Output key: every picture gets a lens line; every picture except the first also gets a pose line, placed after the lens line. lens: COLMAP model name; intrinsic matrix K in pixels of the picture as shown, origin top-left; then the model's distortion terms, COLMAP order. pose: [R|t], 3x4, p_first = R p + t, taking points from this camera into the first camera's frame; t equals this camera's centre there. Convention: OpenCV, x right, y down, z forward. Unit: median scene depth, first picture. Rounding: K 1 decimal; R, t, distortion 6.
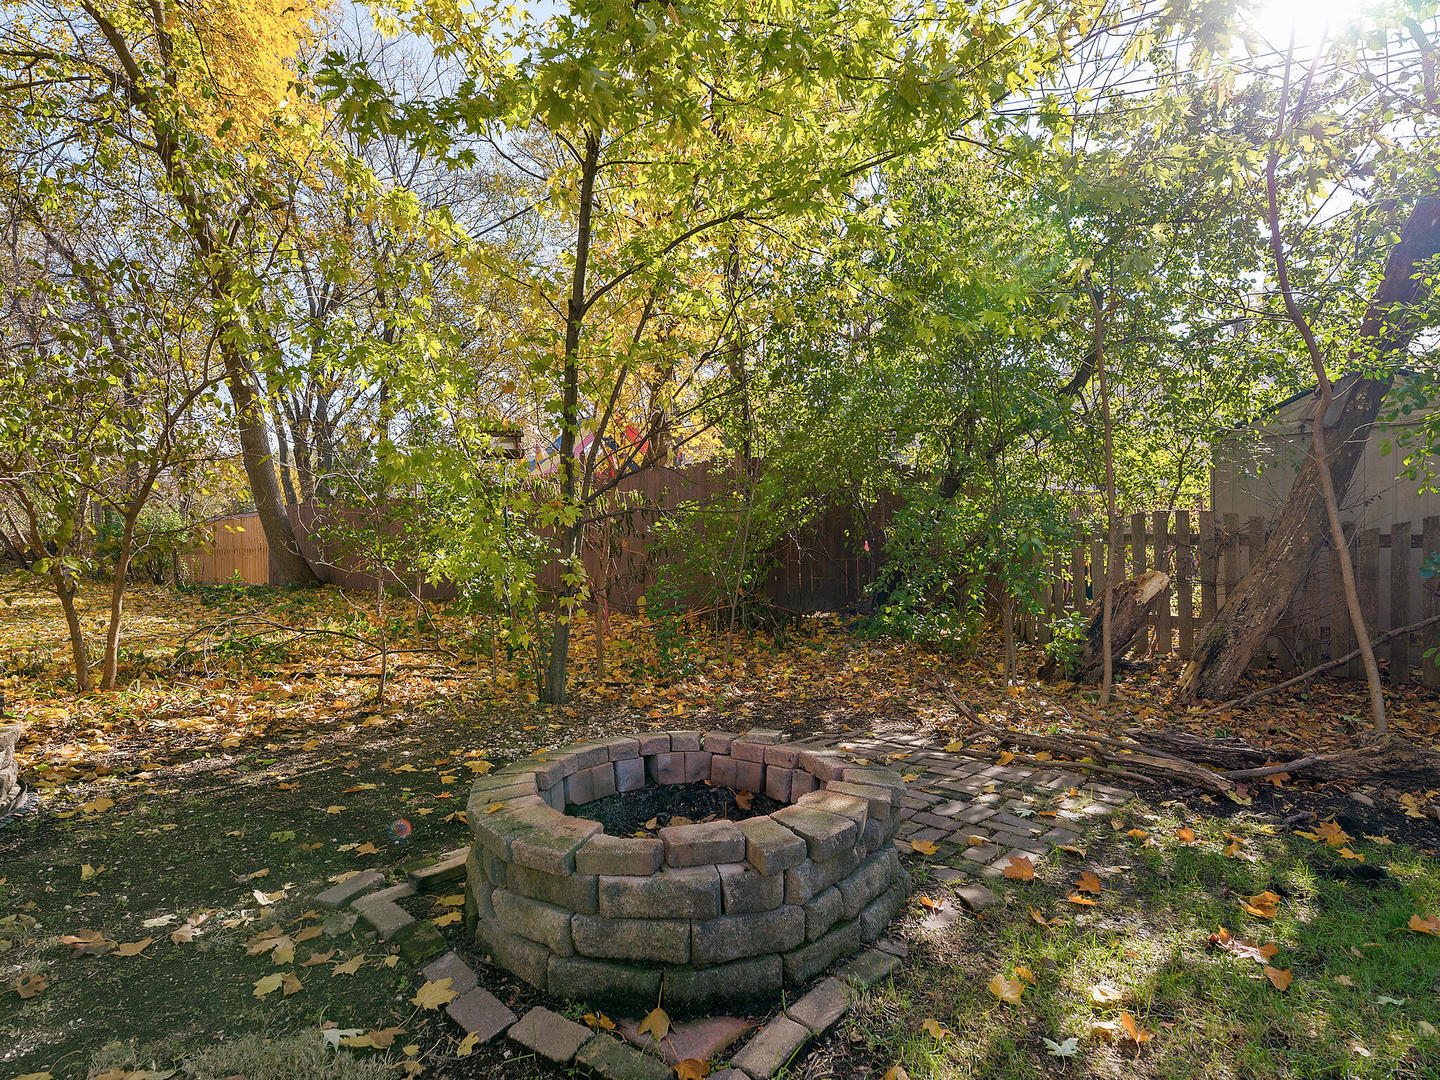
lens RADIAL K [[756.4, 0, 719.0], [0, 756.4, 542.5], [0, 0, 1]] dist [0.000407, 0.000014]
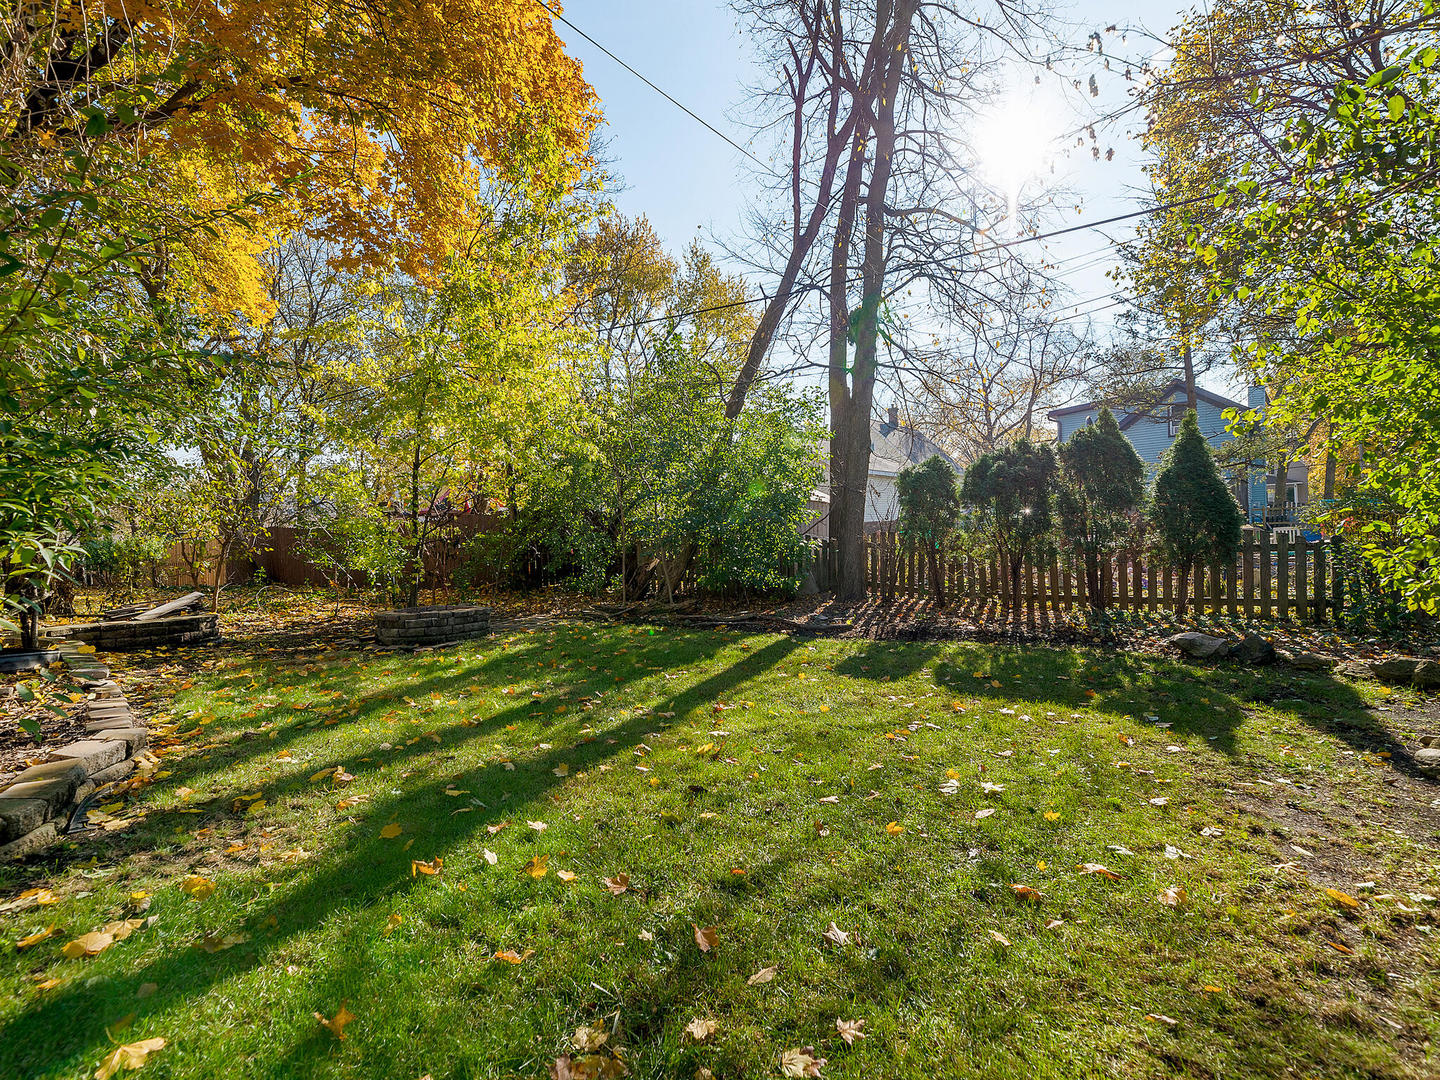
lens RADIAL K [[647.3, 0, 722.5], [0, 647.3, 537.5], [0, 0, 1]] dist [0.008734, -0.000232]
pose [[0.983204, -0.014958, 0.181898, 0.433089], [0.017375, 0.999781, -0.011701, -0.006220], [-0.181684, 0.014665, 0.983248, -1.382207]]
